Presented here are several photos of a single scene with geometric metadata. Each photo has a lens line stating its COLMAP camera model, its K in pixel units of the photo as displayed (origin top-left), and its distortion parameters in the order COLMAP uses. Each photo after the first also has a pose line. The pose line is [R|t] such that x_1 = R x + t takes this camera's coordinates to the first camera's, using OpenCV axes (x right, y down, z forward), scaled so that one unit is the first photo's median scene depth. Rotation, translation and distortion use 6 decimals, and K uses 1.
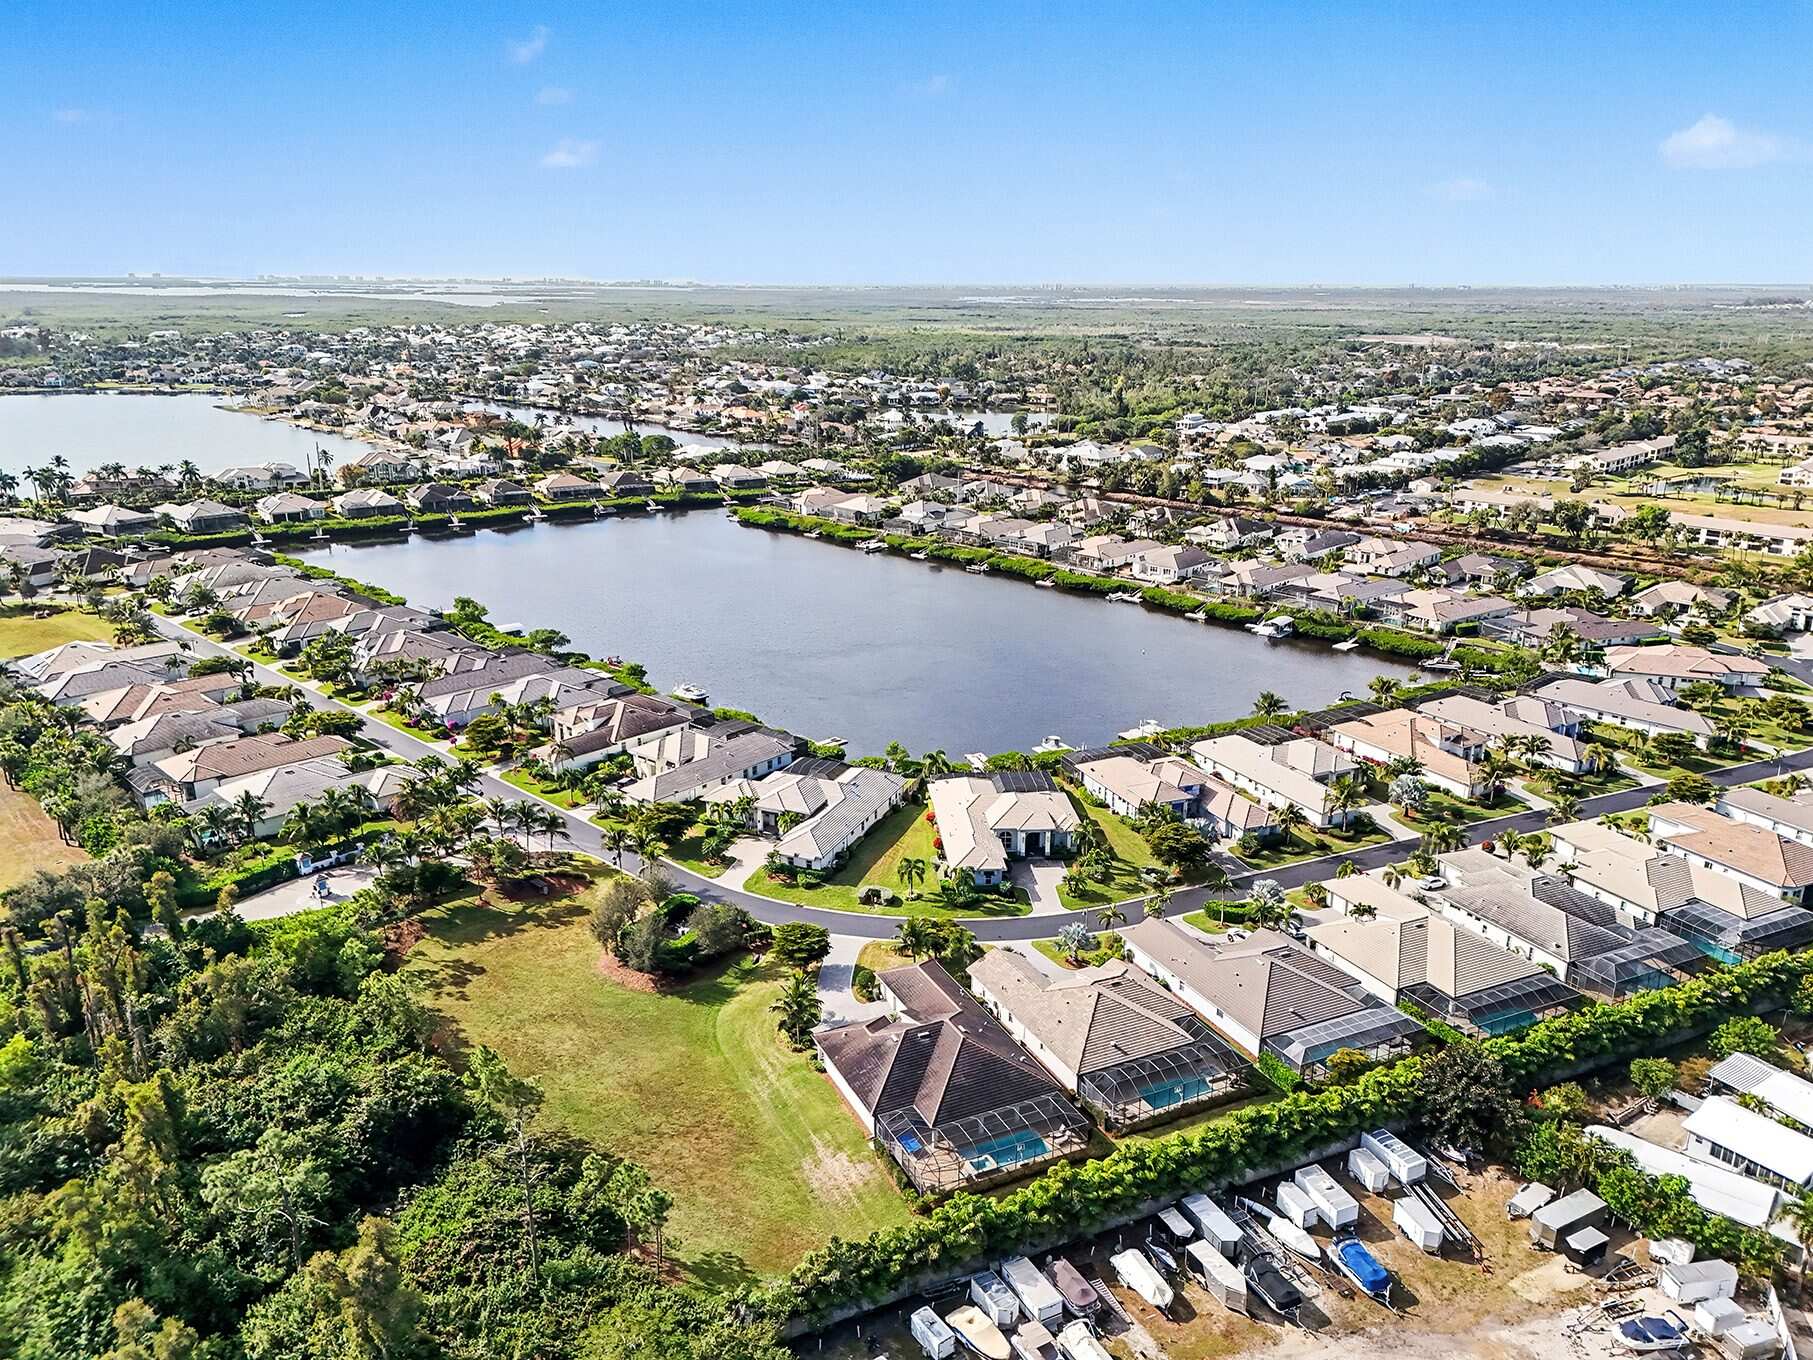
lens RADIAL K [[1349.8, 0, 906.5], [0, 1349.8, 680.0], [0, 0, 1]] dist [0.002008, -0.002736]
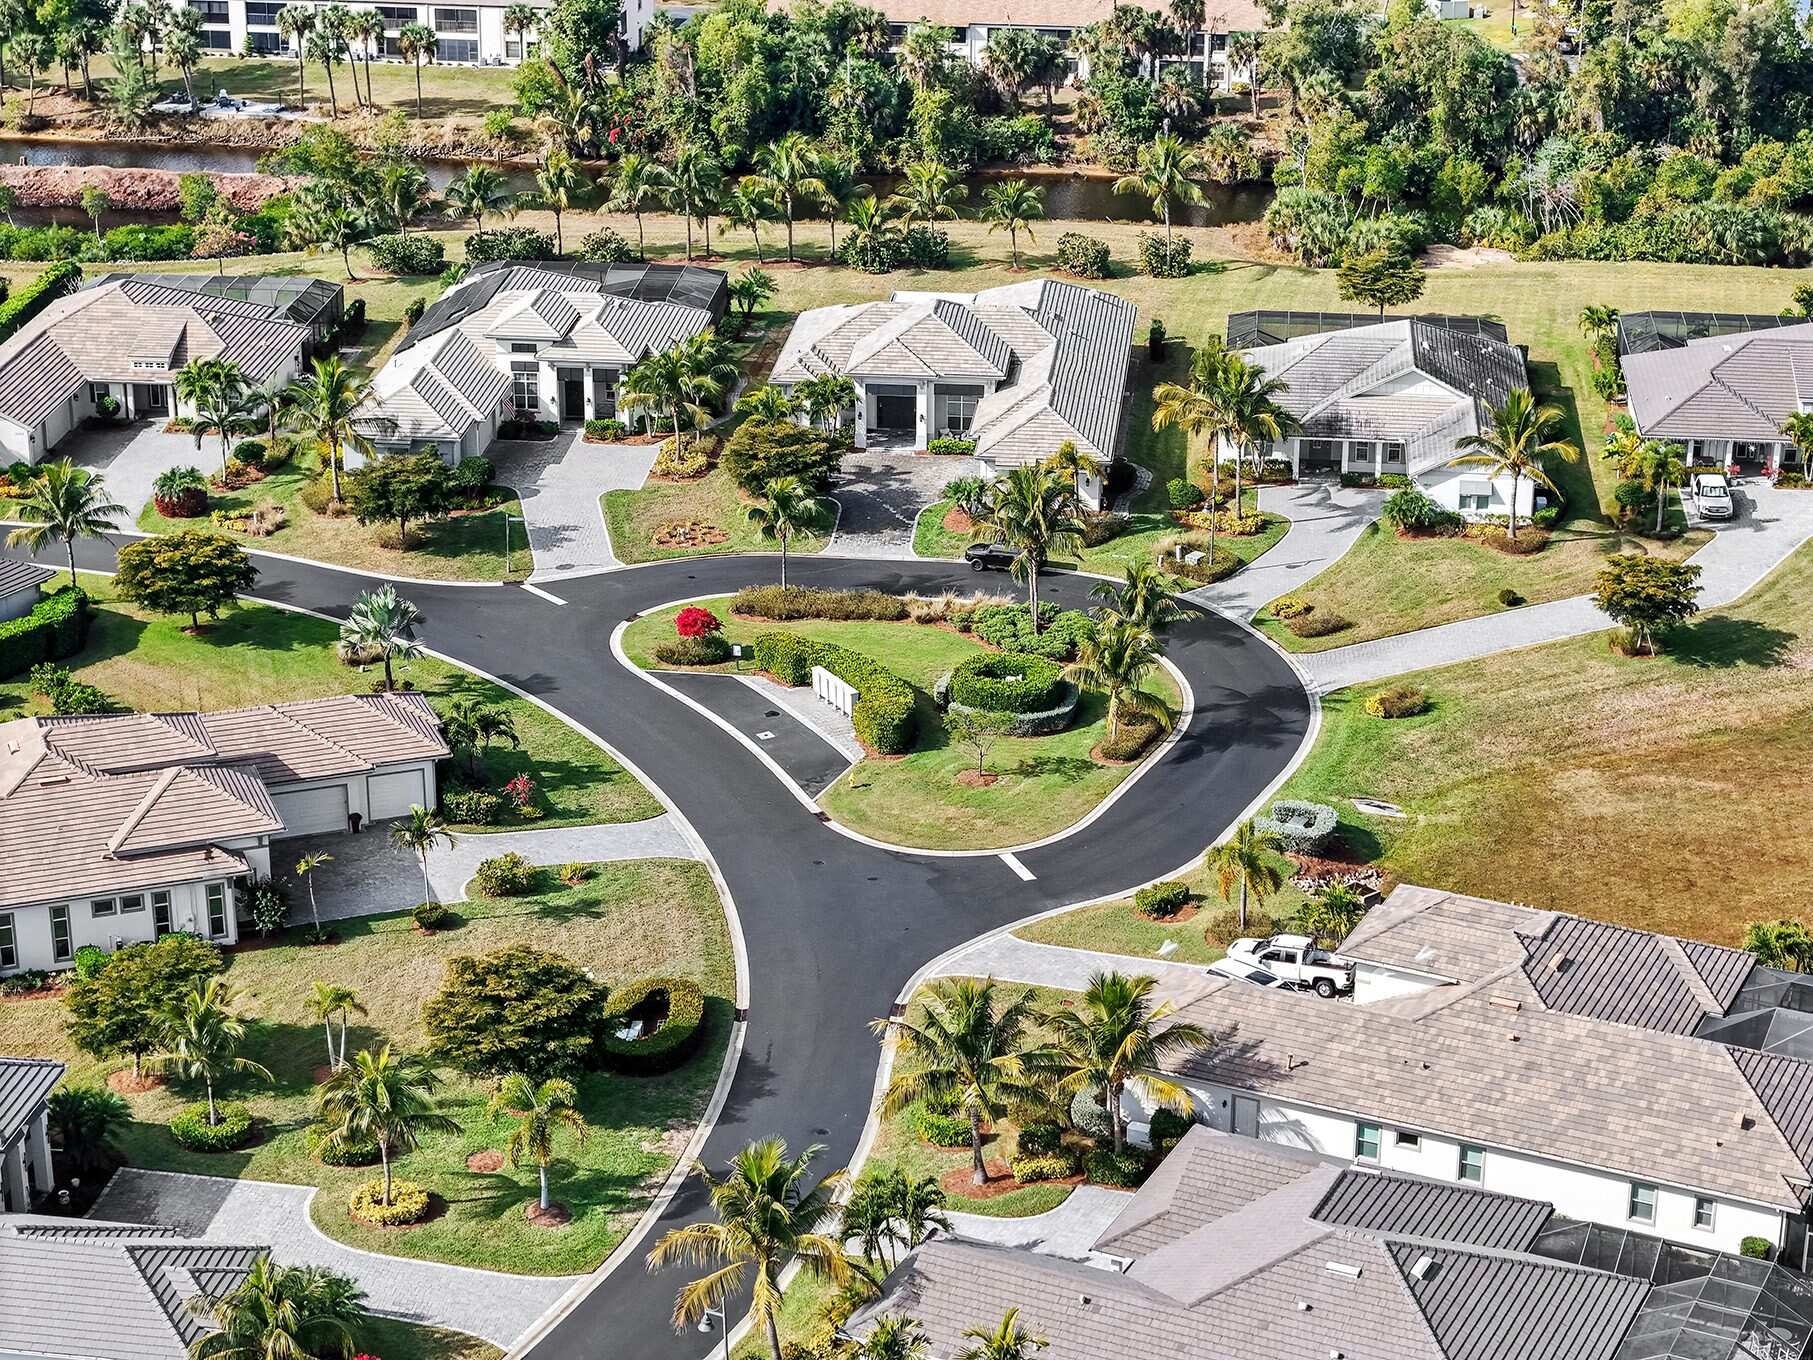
lens RADIAL K [[3690.1, 0, 906.5], [0, 3690.1, 680.0], [0, 0, 1]] dist [-0.497251, 3.061175]
pose [[0.782139, -0.235666, 0.576818, 0.275143], [0.182792, 0.971769, 0.149171, -0.072780], [-0.595689, -0.011235, 0.803137, 0.366436]]
